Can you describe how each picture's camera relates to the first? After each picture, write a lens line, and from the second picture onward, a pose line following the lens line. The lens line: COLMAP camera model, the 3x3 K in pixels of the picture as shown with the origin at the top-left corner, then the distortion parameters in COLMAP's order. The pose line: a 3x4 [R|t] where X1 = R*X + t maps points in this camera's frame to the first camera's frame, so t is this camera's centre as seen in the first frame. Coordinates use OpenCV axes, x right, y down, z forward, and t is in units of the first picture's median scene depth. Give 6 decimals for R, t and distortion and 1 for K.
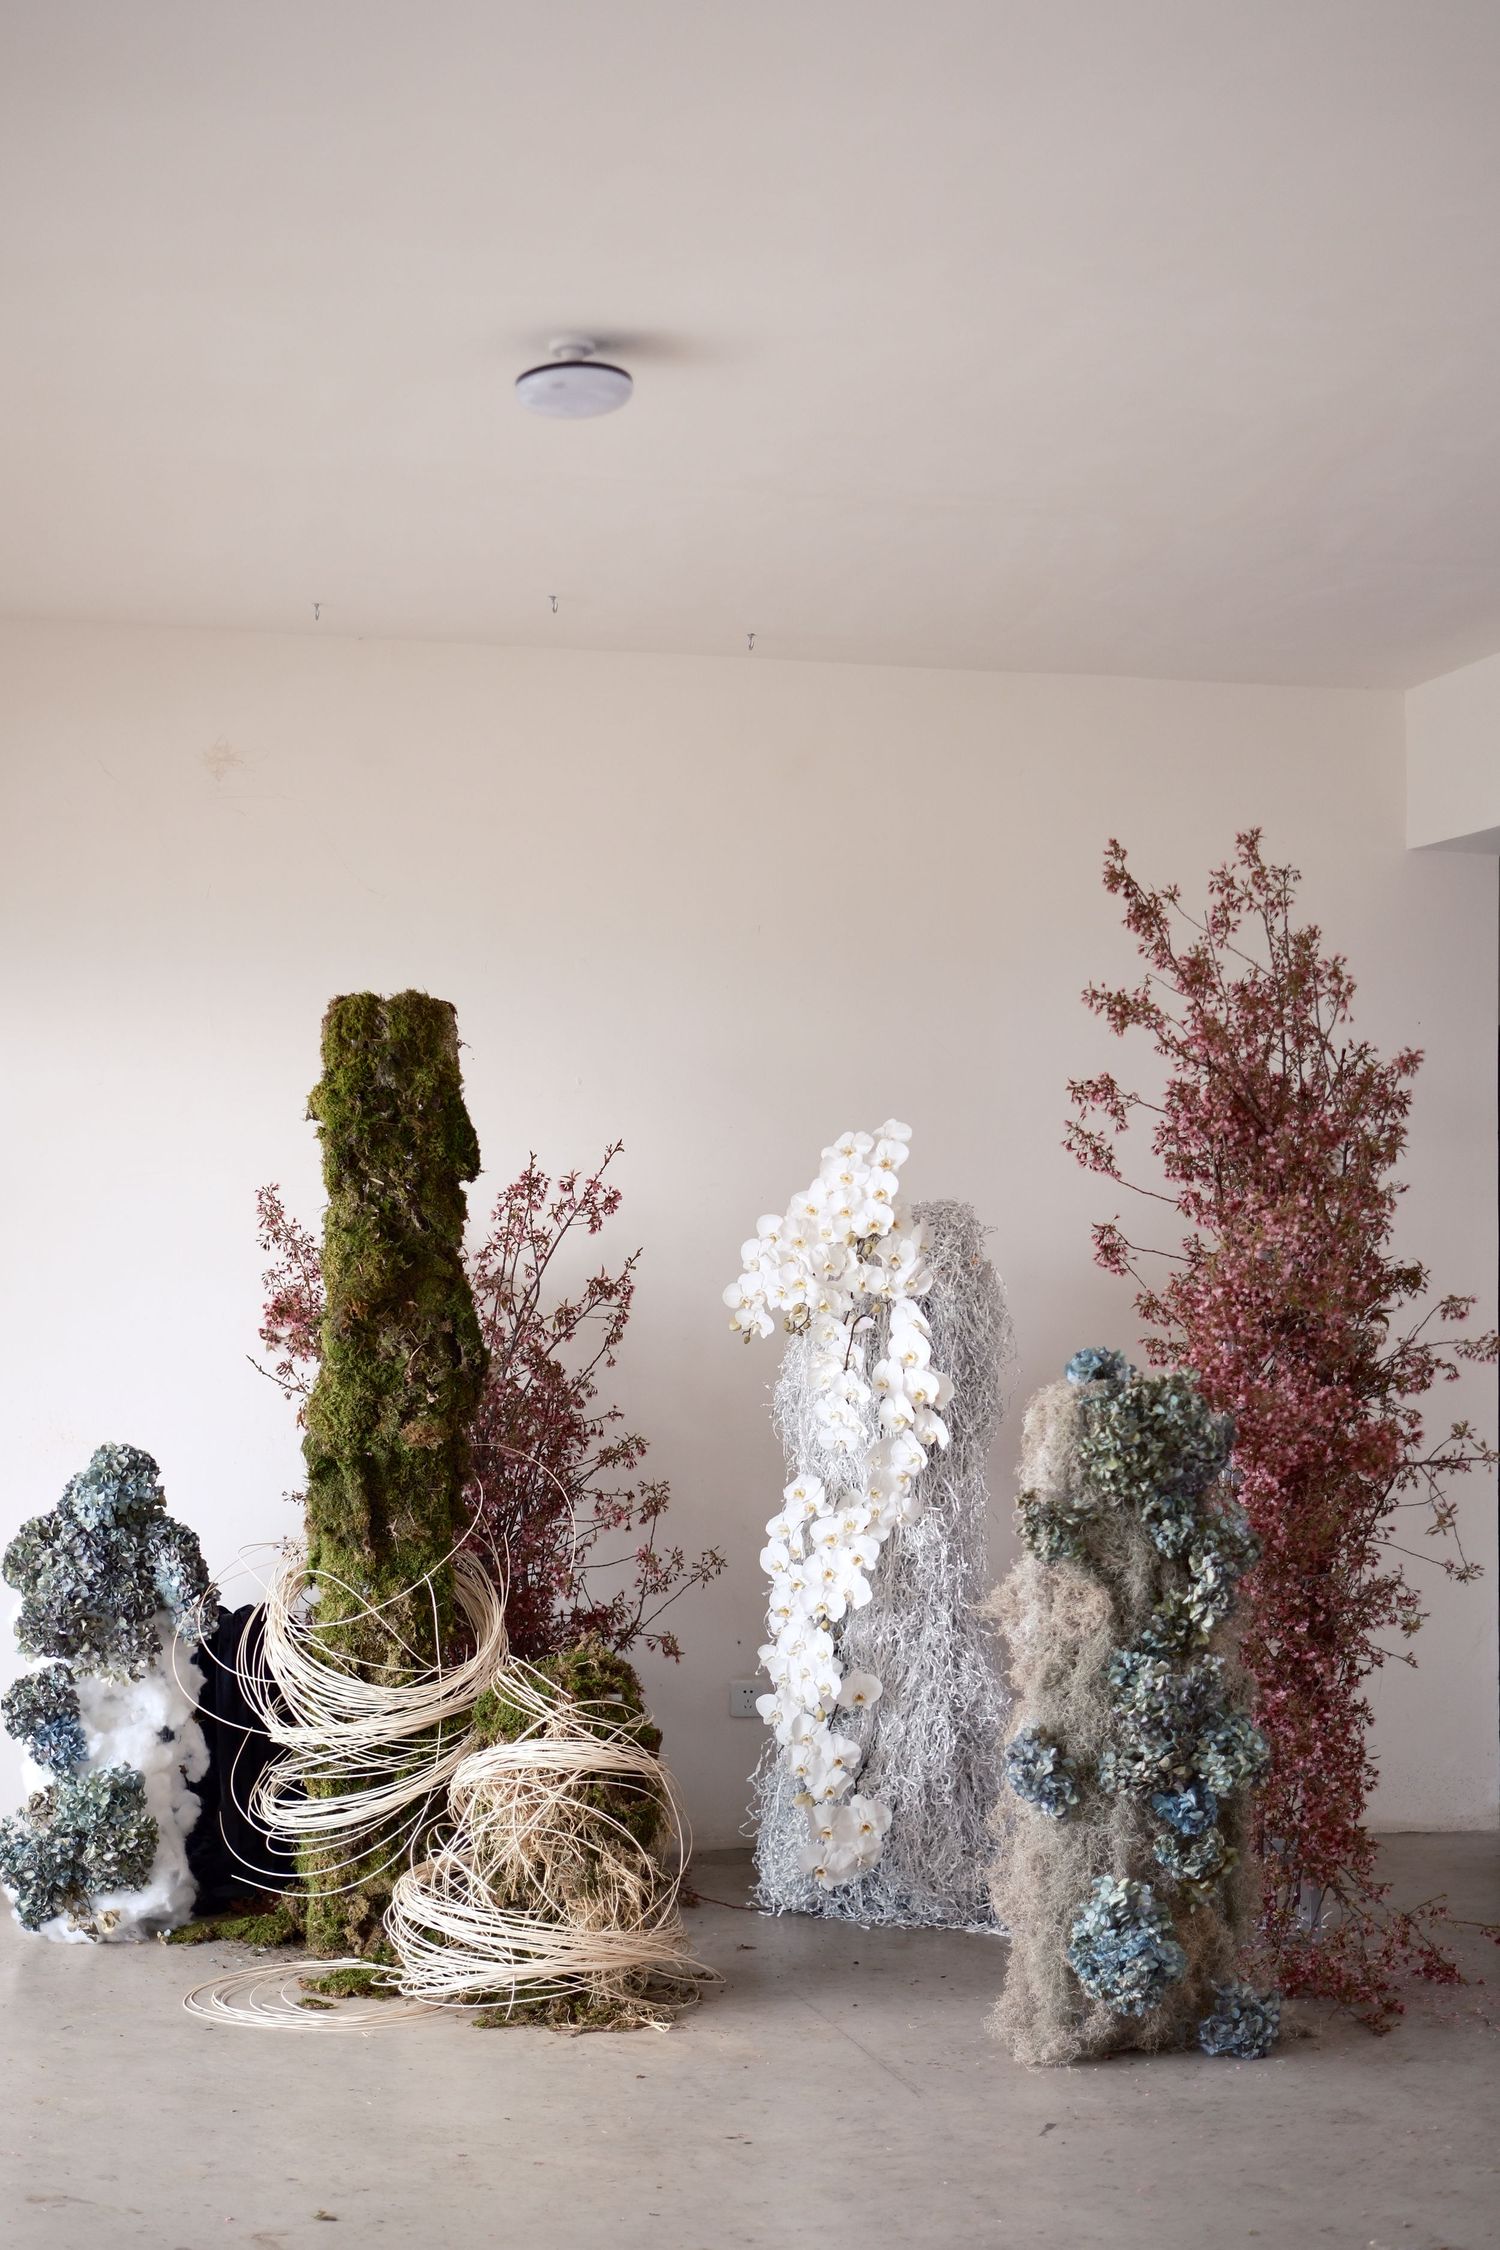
lens RADIAL K [[3386.4, 0, 727.5], [0, 3386.4, 1131.3], [0, 0, 1]] dist [0.003885, 0.000000]
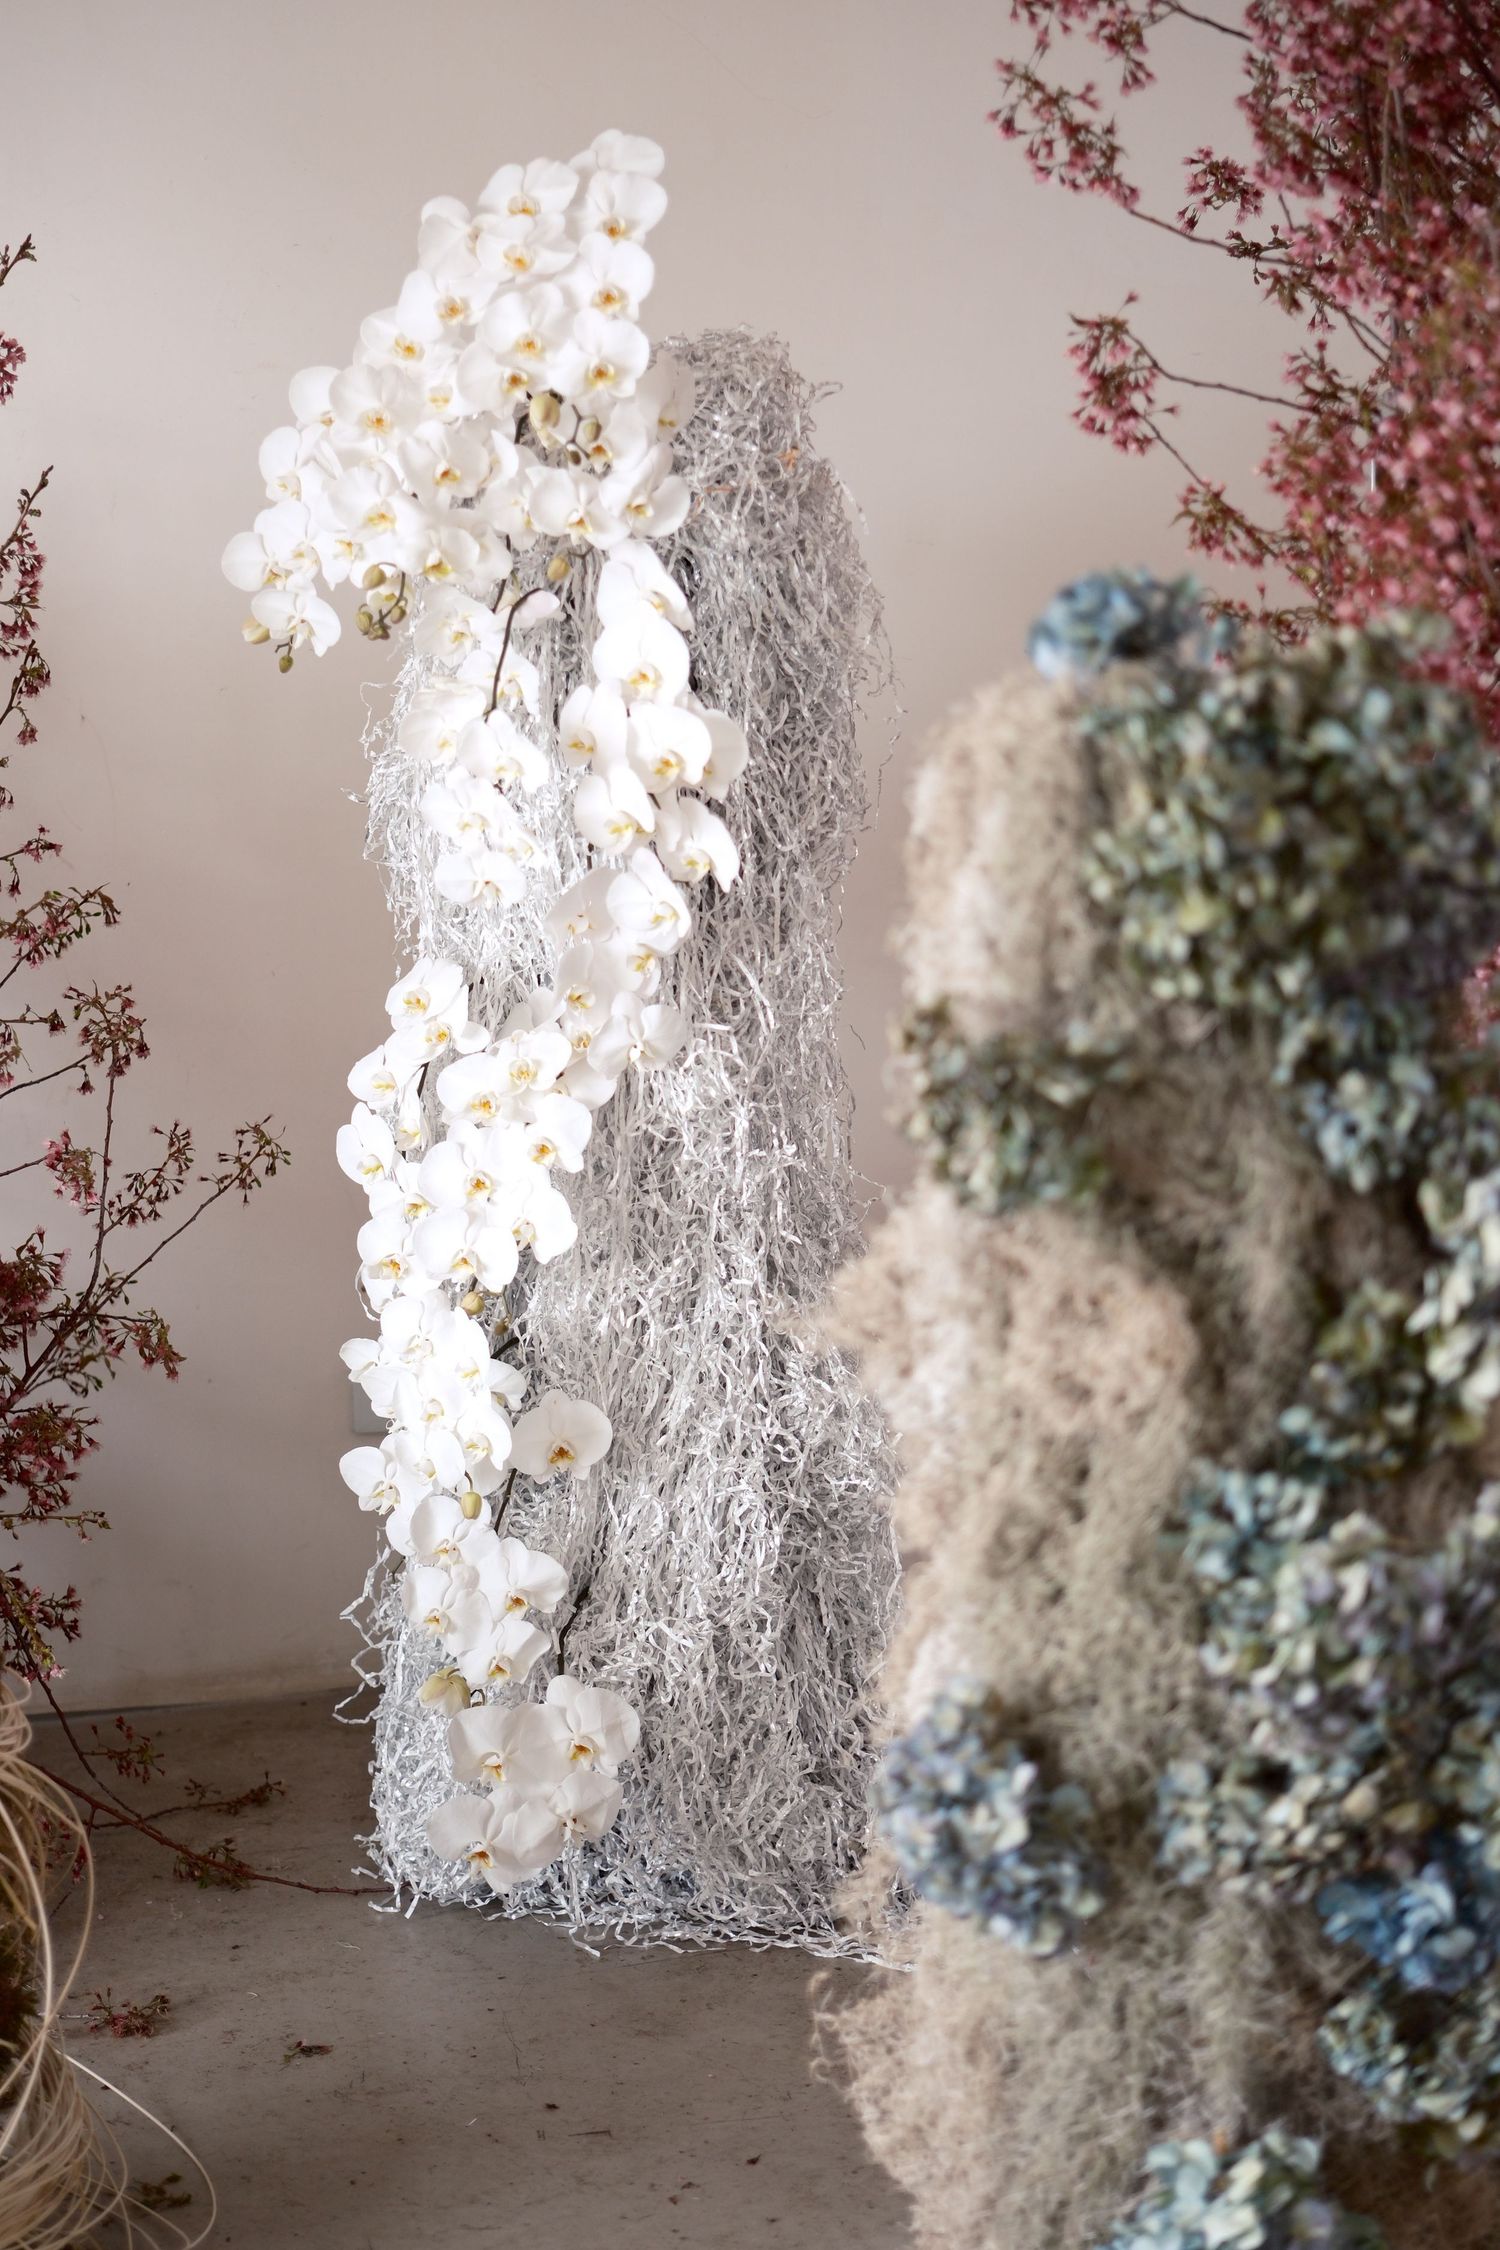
lens RADIAL K [[3386.4, 0, 737.0], [0, 3386.4, 1109.0], [0, 0, 1]] dist [0.003885, 0.000000]
pose [[0.998758, -0.038771, 0.031297, 0.052346], [0.033547, 0.987661, 0.152970, 0.057700], [-0.036841, -0.151730, 0.987735, 0.594357]]
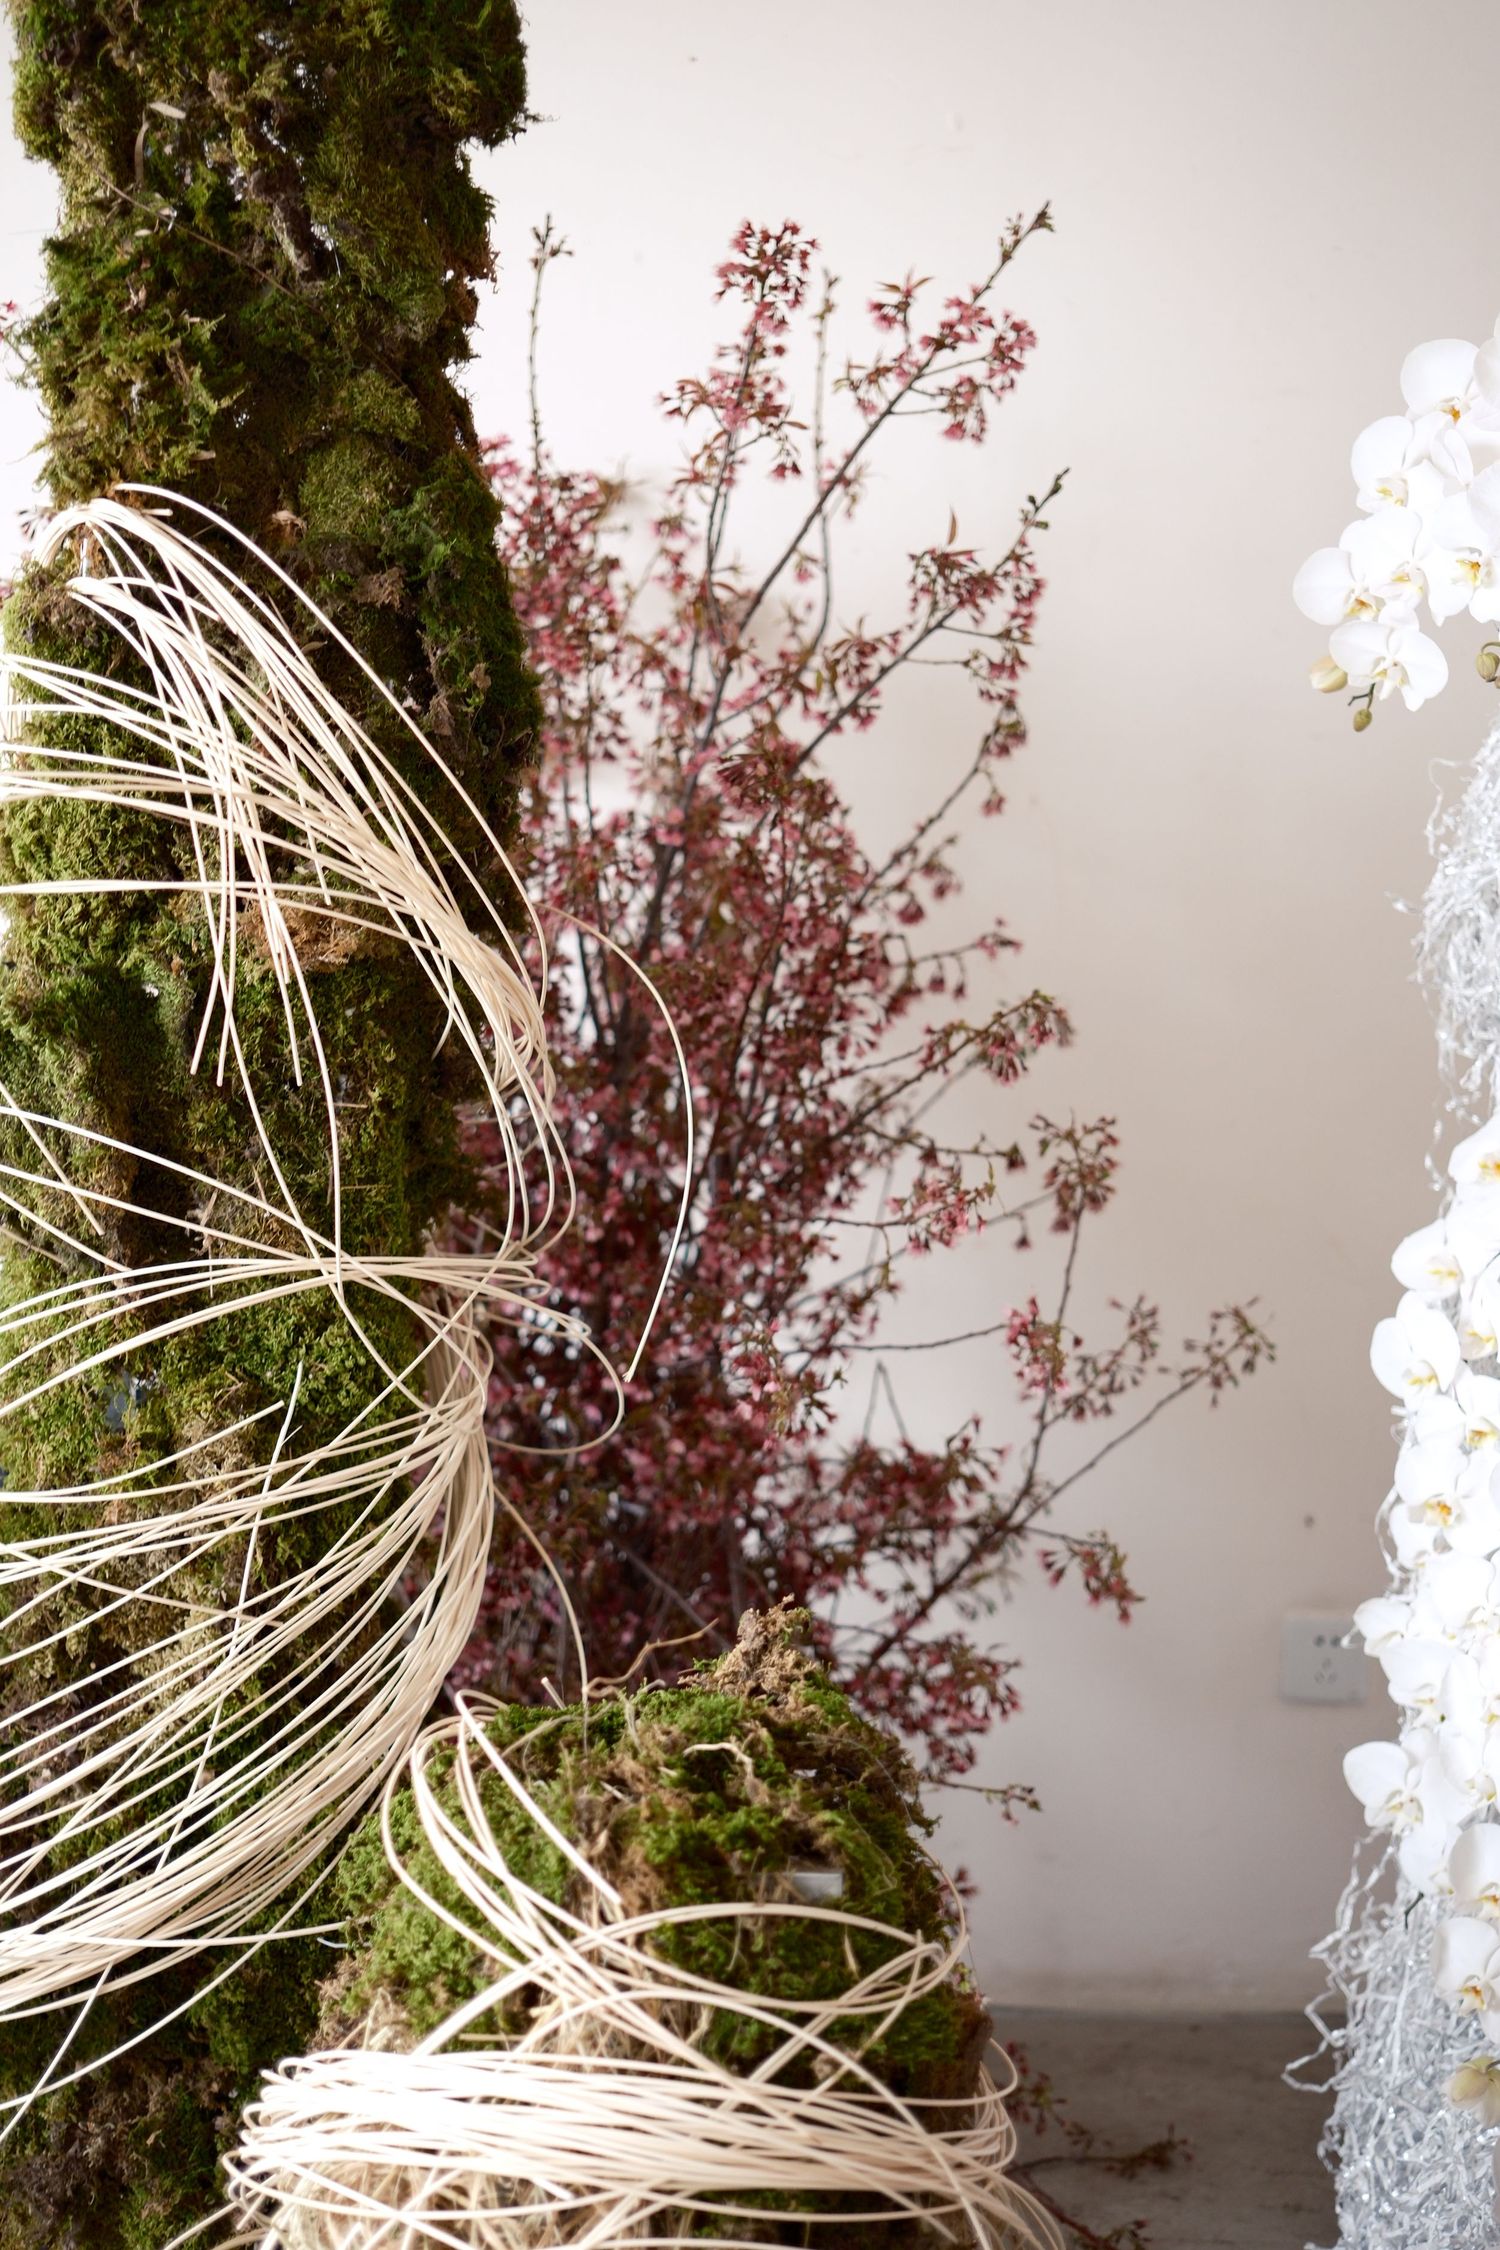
lens RADIAL K [[3386.4, 0, 711.0], [0, 3386.4, 1072.3], [0, 0, 1]] dist [0.003885, 0.000000]
pose [[0.983058, 0.037929, -0.179329, 0.004554], [-0.022822, 0.996071, 0.085568, 0.074761], [0.181869, -0.080026, 0.980061, 0.696816]]
